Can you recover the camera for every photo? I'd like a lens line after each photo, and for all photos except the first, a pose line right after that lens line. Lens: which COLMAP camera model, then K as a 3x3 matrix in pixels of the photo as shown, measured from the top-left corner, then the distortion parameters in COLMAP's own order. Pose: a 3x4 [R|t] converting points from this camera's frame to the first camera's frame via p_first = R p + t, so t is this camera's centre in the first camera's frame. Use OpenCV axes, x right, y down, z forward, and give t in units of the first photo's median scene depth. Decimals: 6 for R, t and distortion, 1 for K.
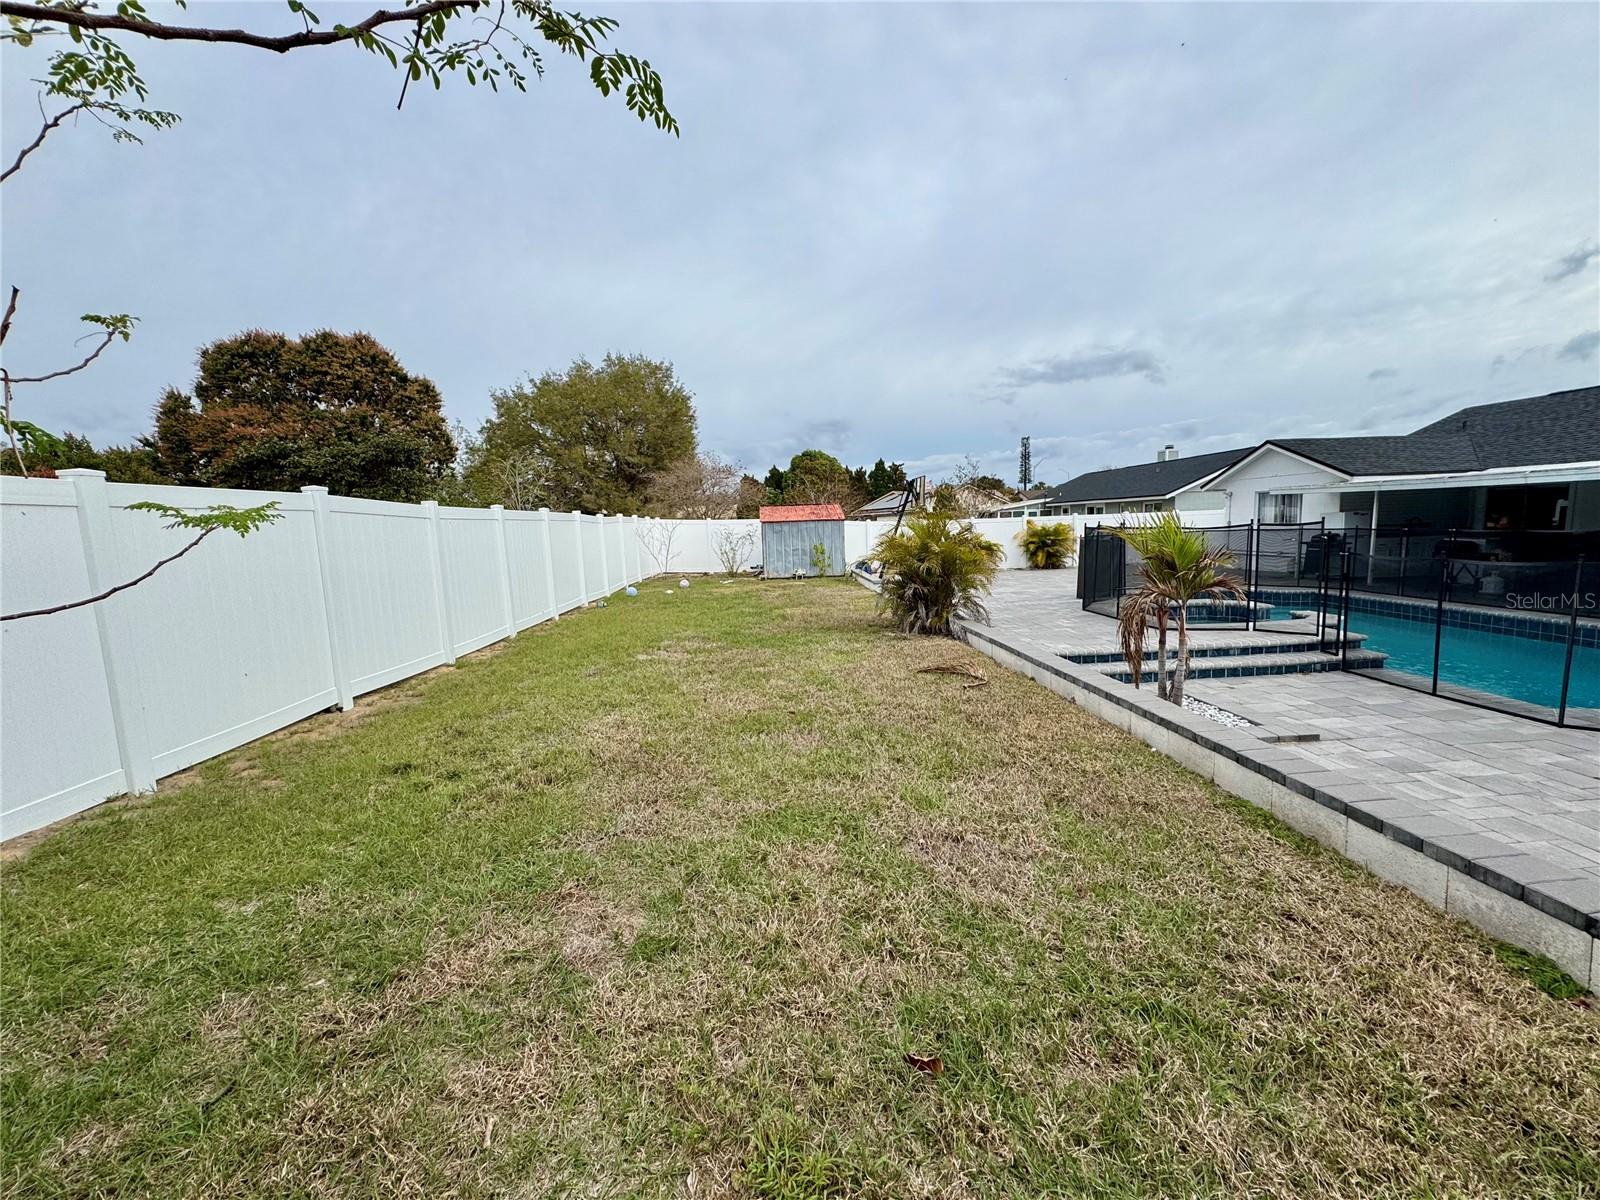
lens RADIAL K [[636.8, 0, 796.6], [0, 636.8, 606.0], [0, 0, 1]] dist [-0.001824, 0.000059]
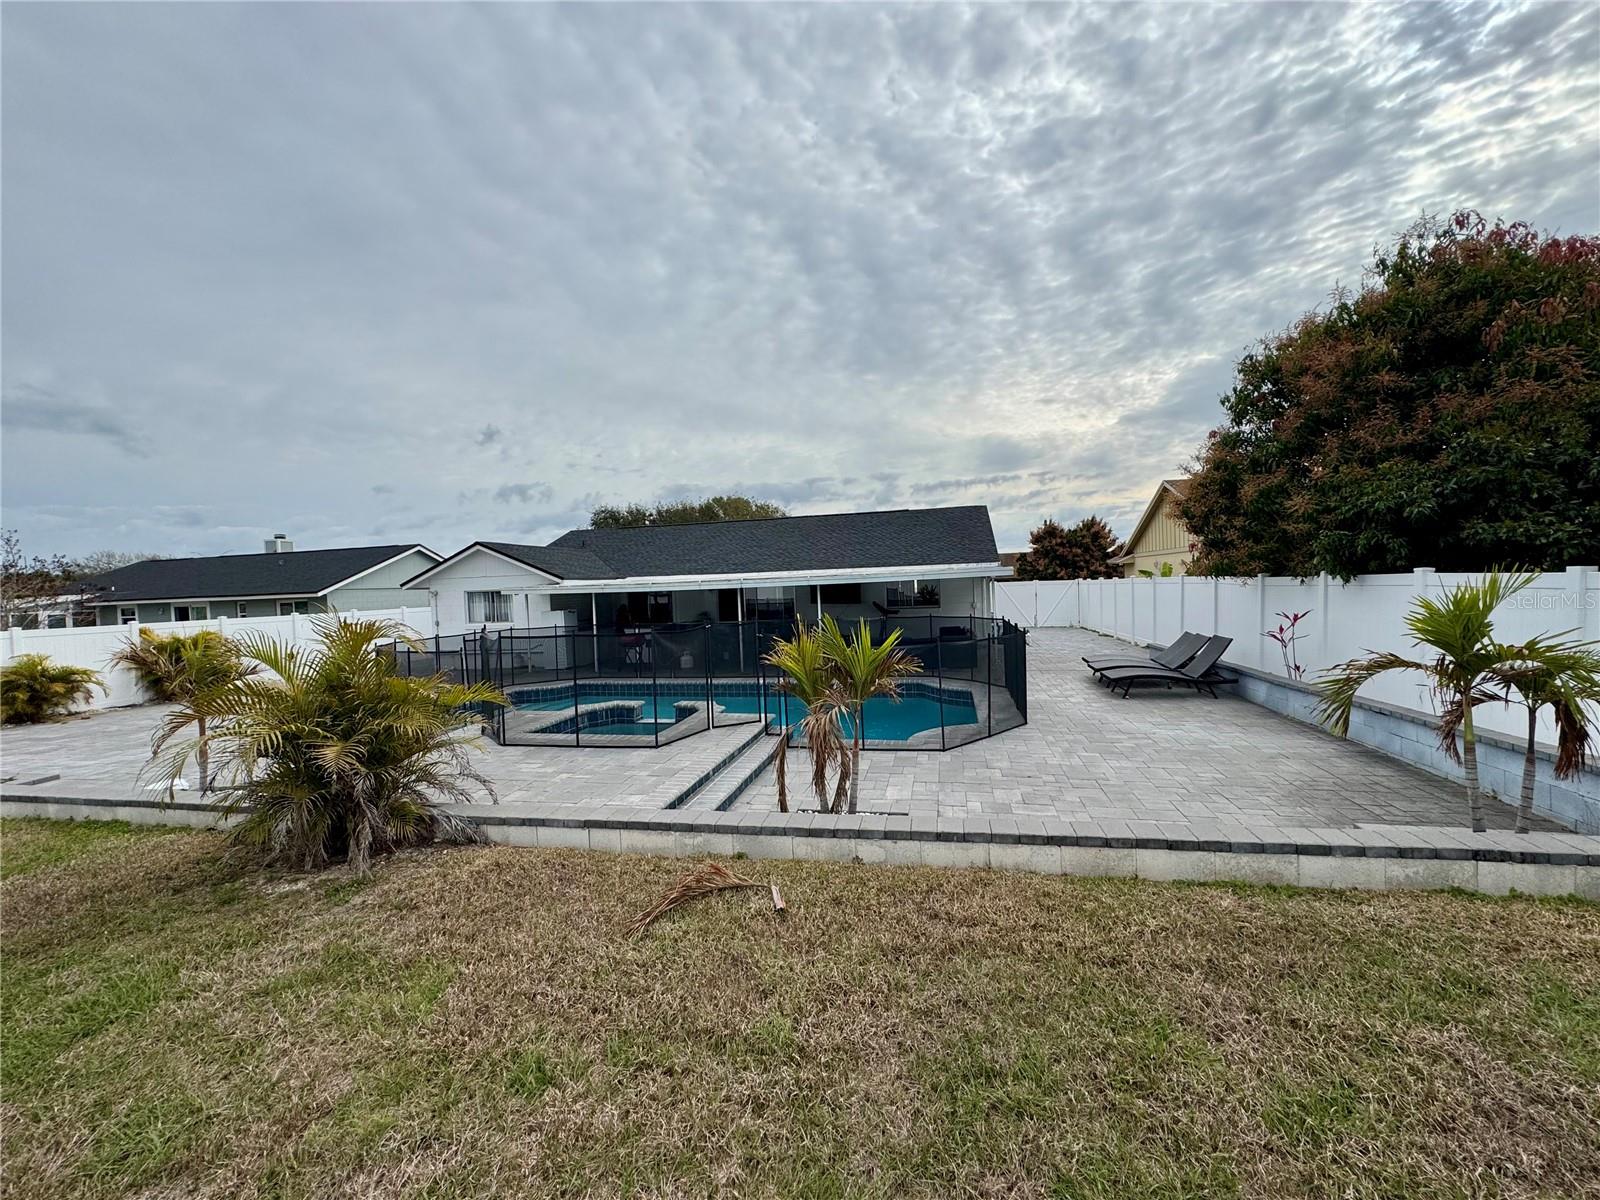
lens RADIAL K [[636.8, 0, 799.0], [0, 636.8, 579.4], [0, 0, 1]] dist [-0.001824, 0.000059]
pose [[0.268096, 0.032209, 0.962854, -0.098936], [0.152590, 0.985405, -0.075450, -0.040988], [-0.951231, 0.167150, 0.259268, 0.231029]]
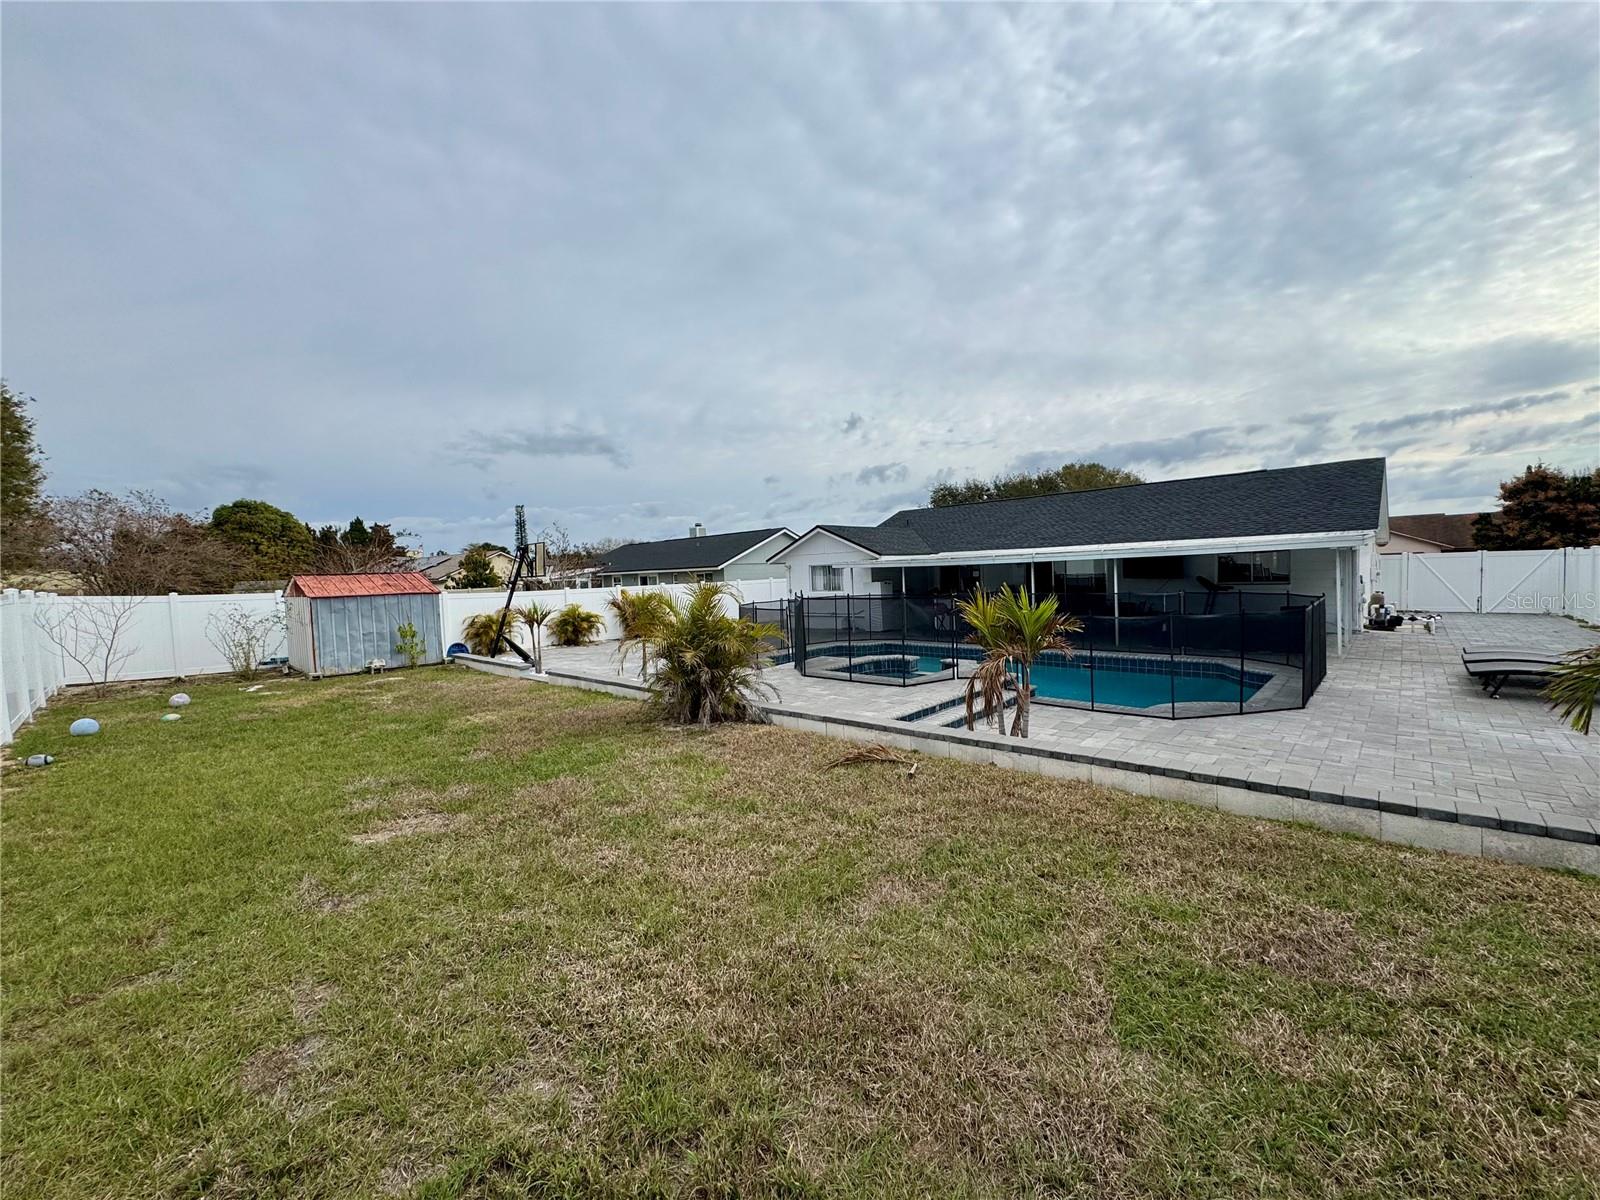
lens RADIAL K [[636.8, 0, 797.0], [0, 636.8, 604.7], [0, 0, 1]] dist [-0.001824, 0.000059]
pose [[0.726671, -0.028000, 0.686415, -0.146295], [0.101696, 0.992545, -0.067173, -0.021782], [-0.679417, 0.118618, 0.724101, 0.122139]]
